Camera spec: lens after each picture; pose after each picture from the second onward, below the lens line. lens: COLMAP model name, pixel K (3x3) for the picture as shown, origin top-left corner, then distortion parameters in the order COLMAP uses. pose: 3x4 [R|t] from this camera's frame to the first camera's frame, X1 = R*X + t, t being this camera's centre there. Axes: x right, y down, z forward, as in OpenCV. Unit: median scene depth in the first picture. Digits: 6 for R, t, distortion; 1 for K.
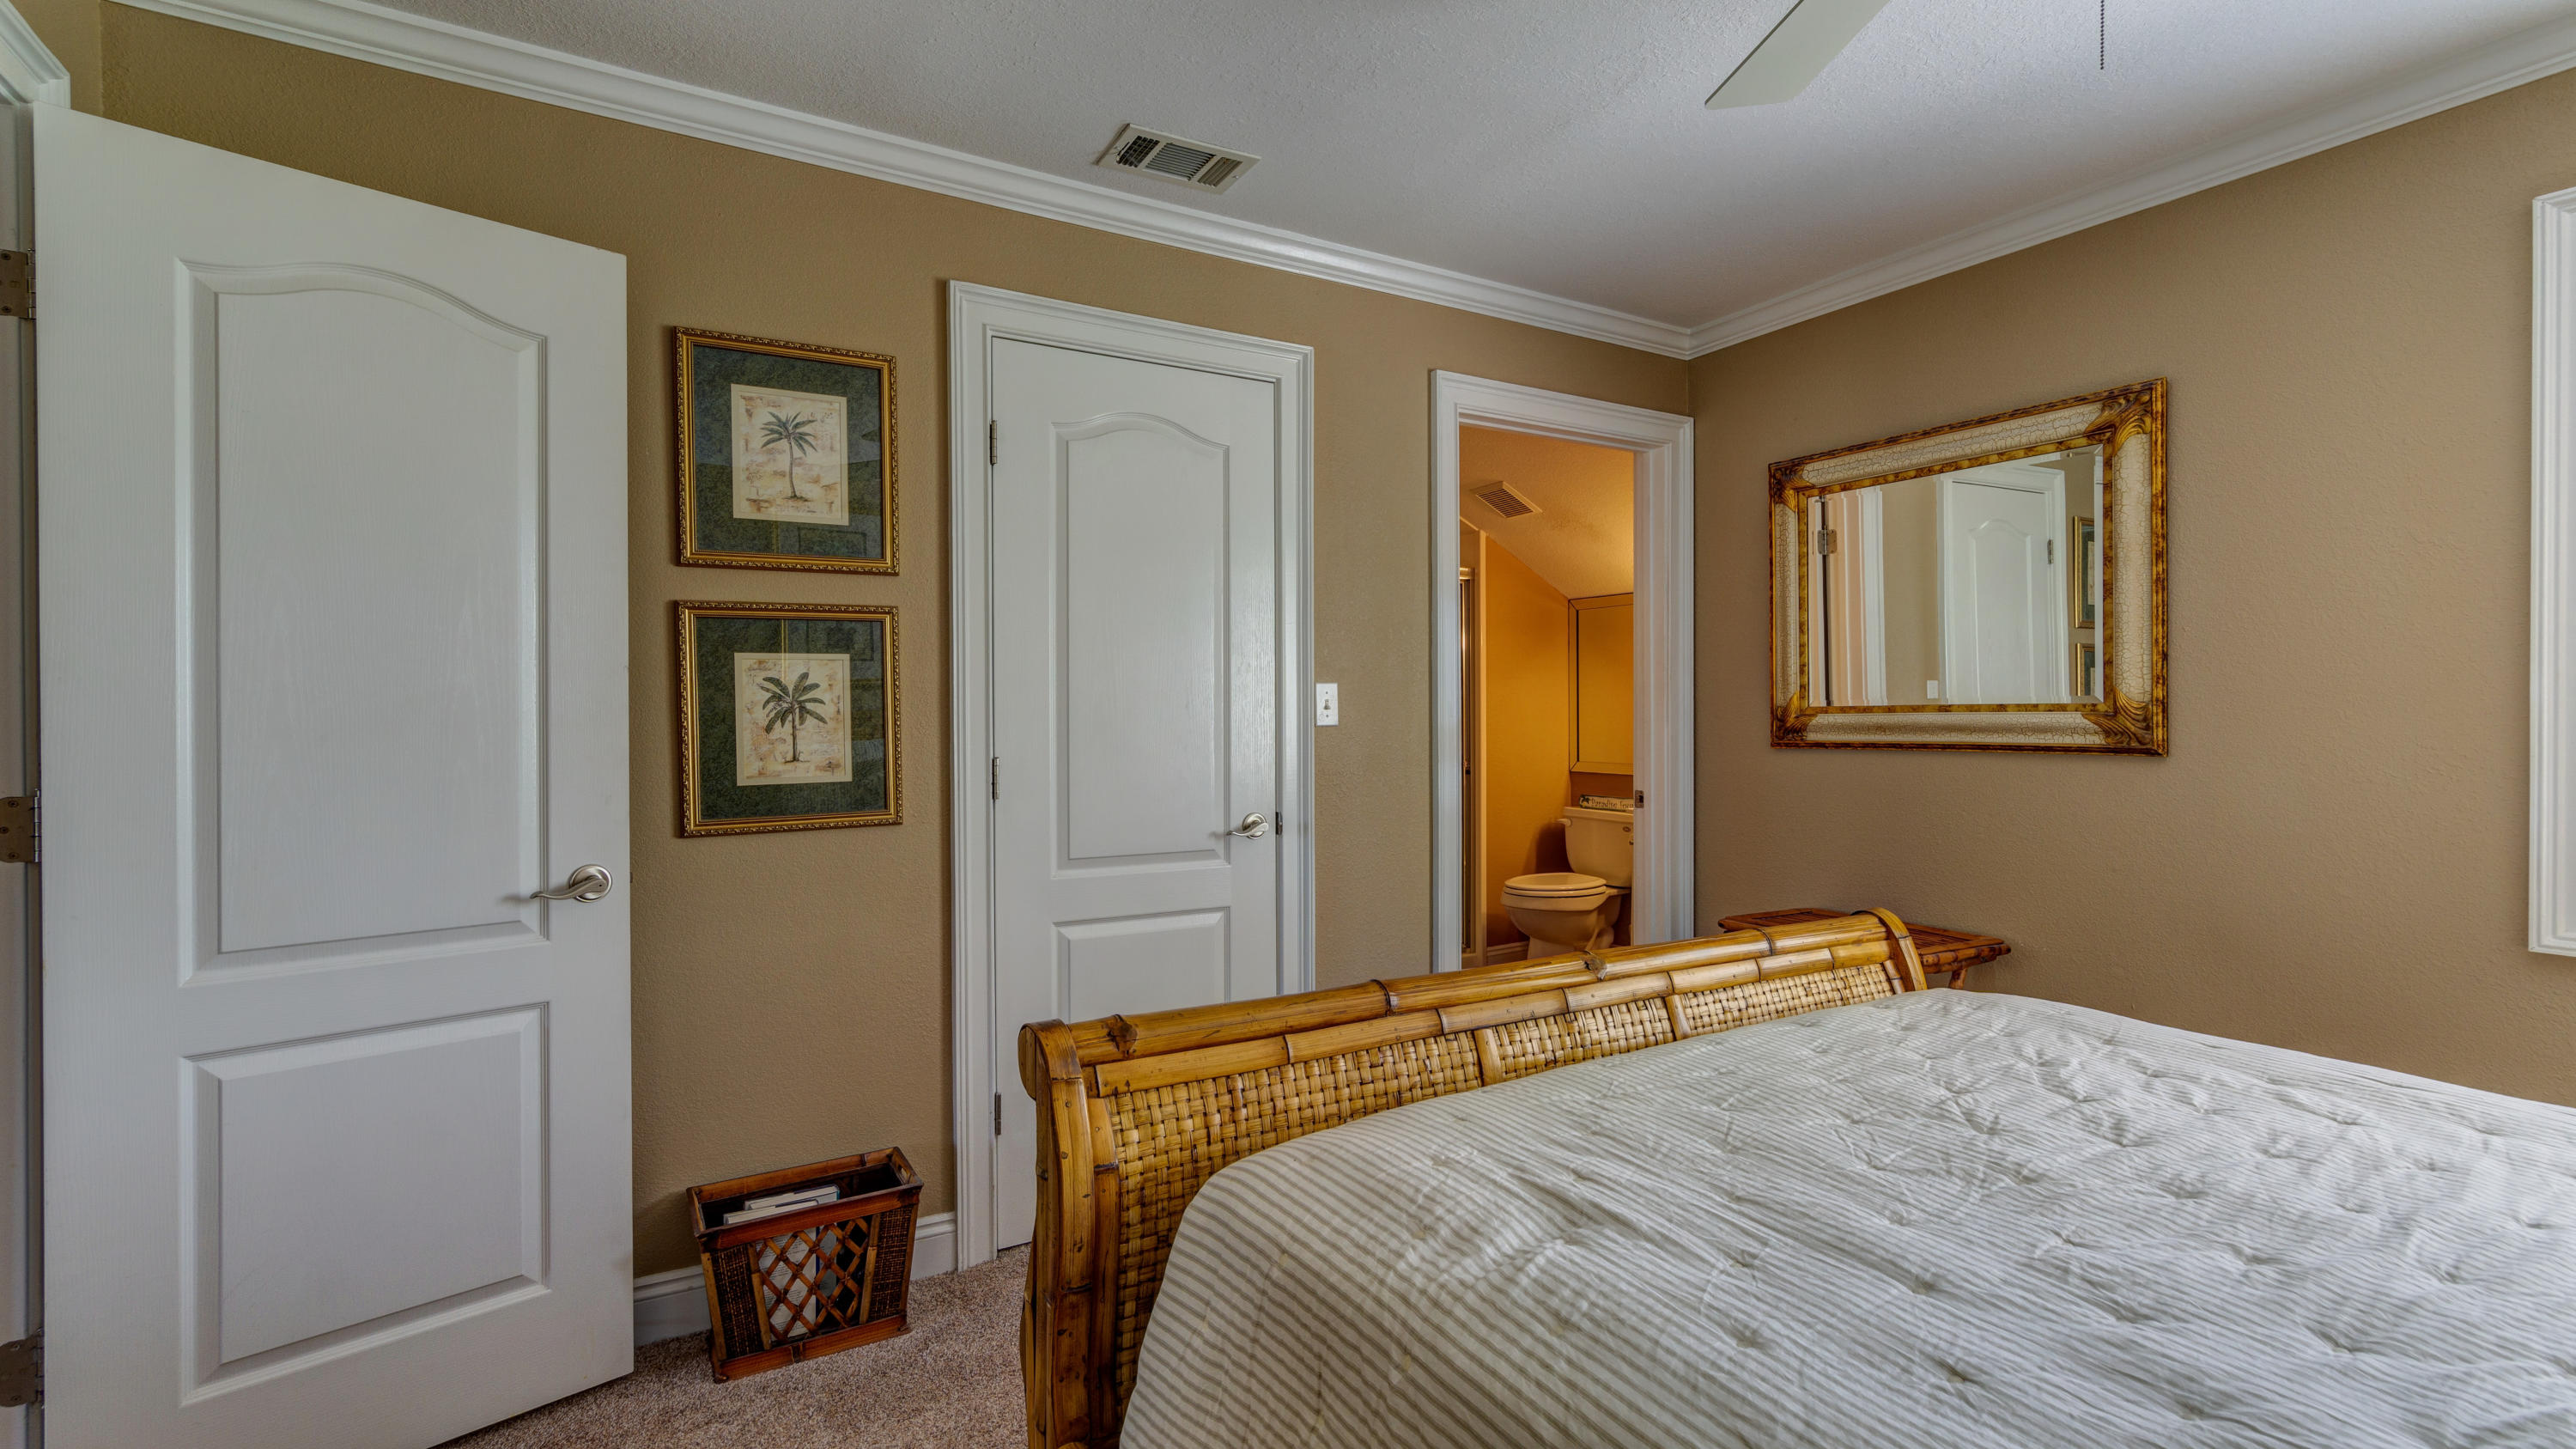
lens RADIAL K [[1148.3, 0, 1307.3], [0, 1148.3, 724.2], [0, 0, 1]] dist [-0.002805, 0.002735]
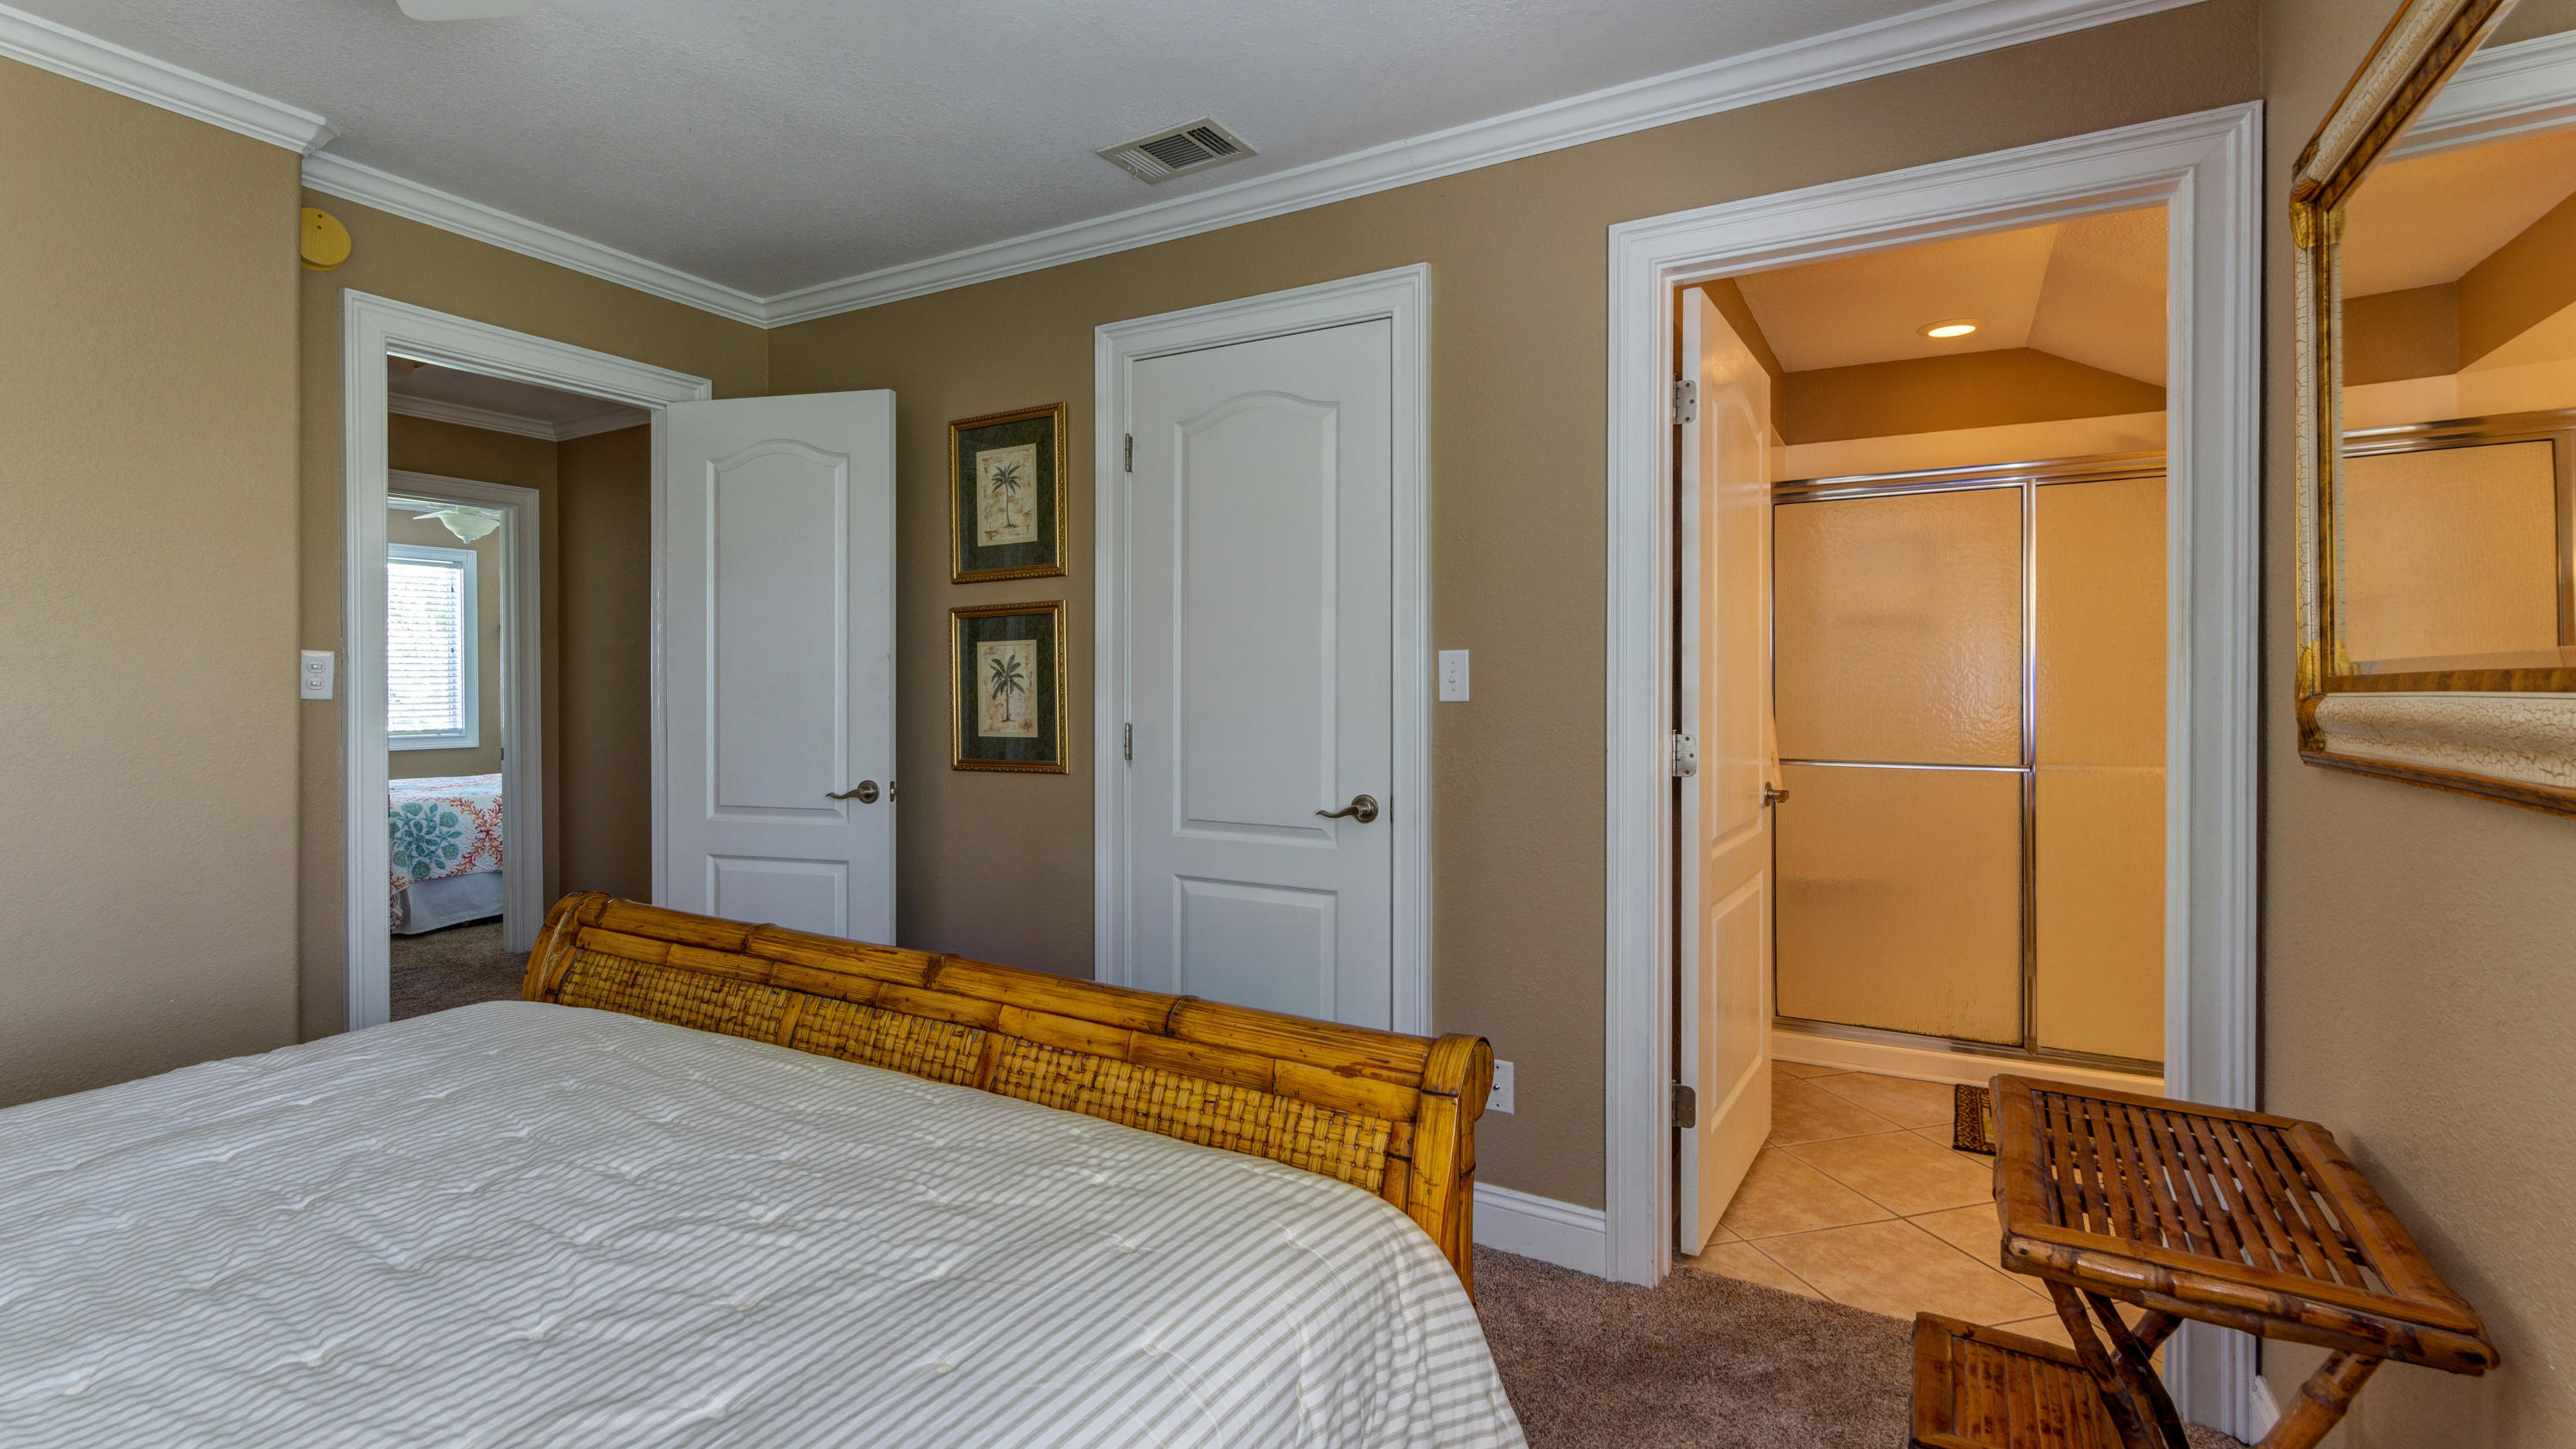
lens RADIAL K [[1148.3, 0, 1297.5], [0, 1148.3, 697.5], [0, 0, 1]] dist [-0.002805, 0.002735]
pose [[0.500623, 0.011705, -0.865586, 0.899583], [-0.011091, 0.999913, 0.007106, -0.008332], [0.865594, 0.006042, 0.500710, 0.618496]]
